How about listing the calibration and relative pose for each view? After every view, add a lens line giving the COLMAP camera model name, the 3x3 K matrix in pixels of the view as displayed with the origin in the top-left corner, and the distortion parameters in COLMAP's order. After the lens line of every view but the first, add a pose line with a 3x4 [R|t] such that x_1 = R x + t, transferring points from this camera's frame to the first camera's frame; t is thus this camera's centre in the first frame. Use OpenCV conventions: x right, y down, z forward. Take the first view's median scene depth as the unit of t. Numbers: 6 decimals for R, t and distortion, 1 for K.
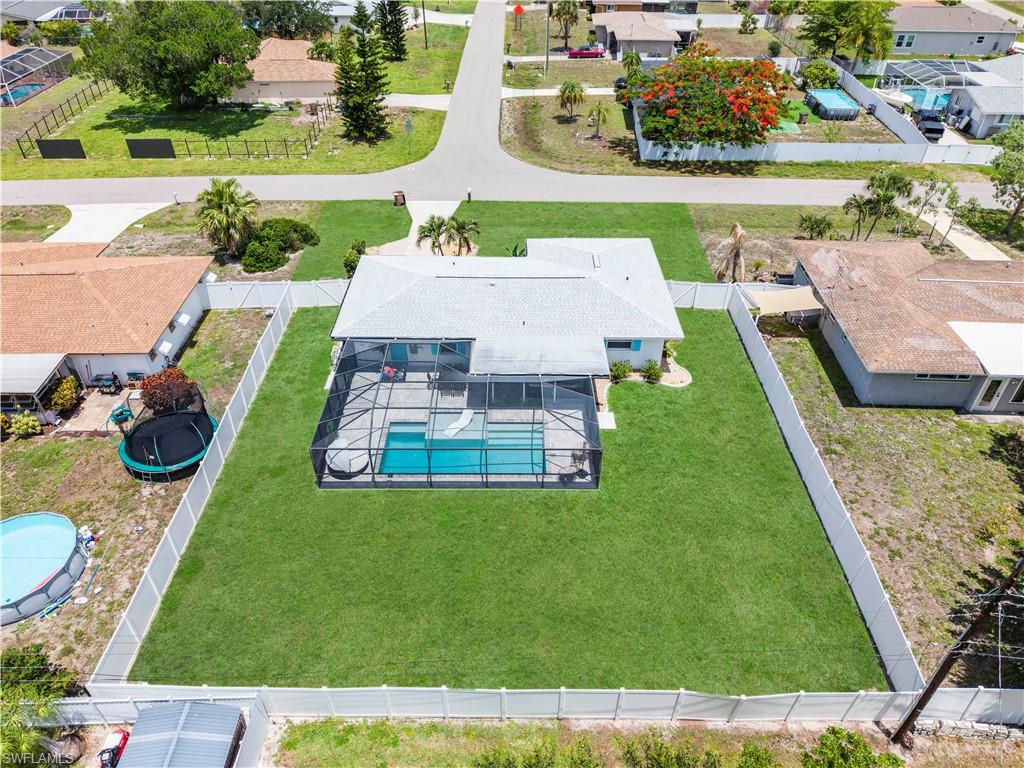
lens RADIAL K [[683.4, 0, 512.0], [0, 683.4, 384.0], [0, 0, 1]] dist [0.020258, -0.022450]
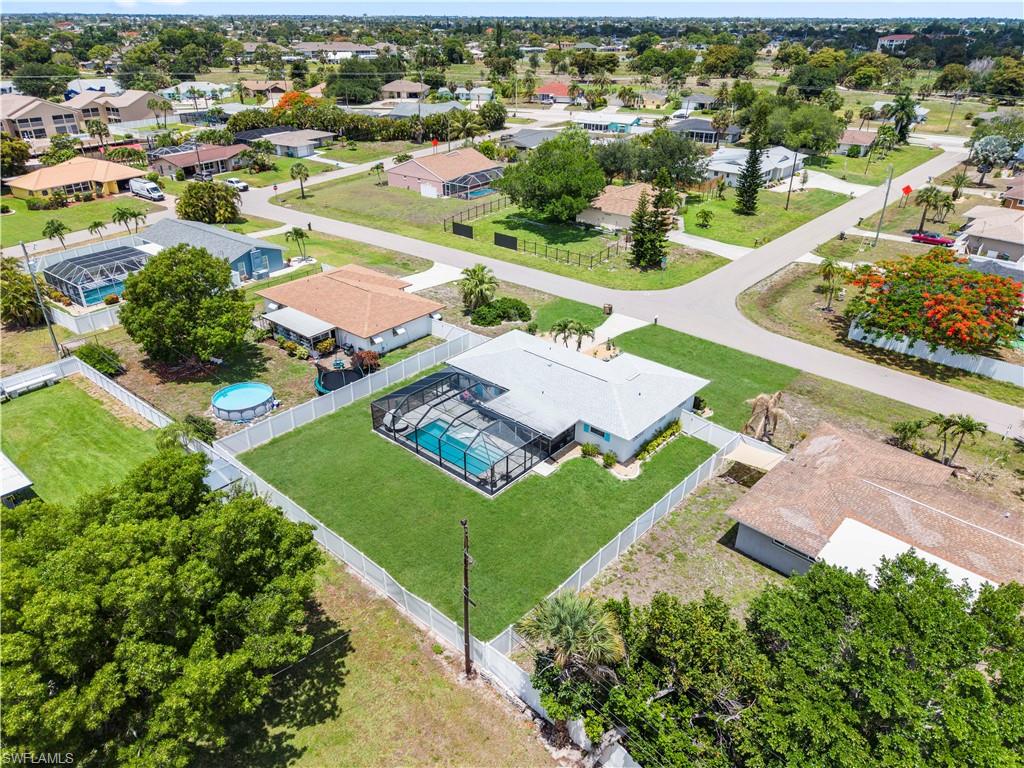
lens RADIAL K [[683.4, 0, 512.0], [0, 683.4, 384.0], [0, 0, 1]] dist [0.020258, -0.022450]
pose [[0.751011, 0.312485, -0.581667, 0.535757], [-0.403465, 0.914515, -0.029629, -0.025109], [0.522684, 0.256934, 0.812888, -0.143179]]
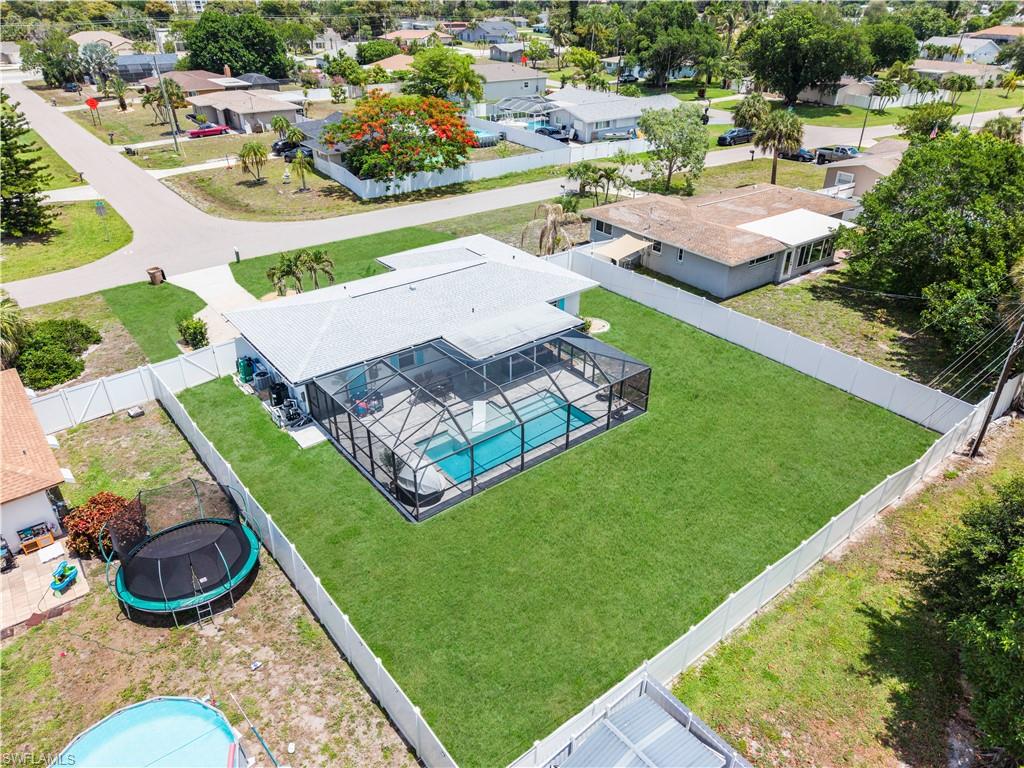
lens RADIAL K [[683.4, 0, 512.0], [0, 683.4, 384.0], [0, 0, 1]] dist [0.020258, -0.022450]
pose [[0.783457, -0.314040, 0.536259, -0.329346], [0.380625, 0.924614, -0.014616, 0.029071], [-0.491243, 0.215565, 0.843927, 0.116194]]
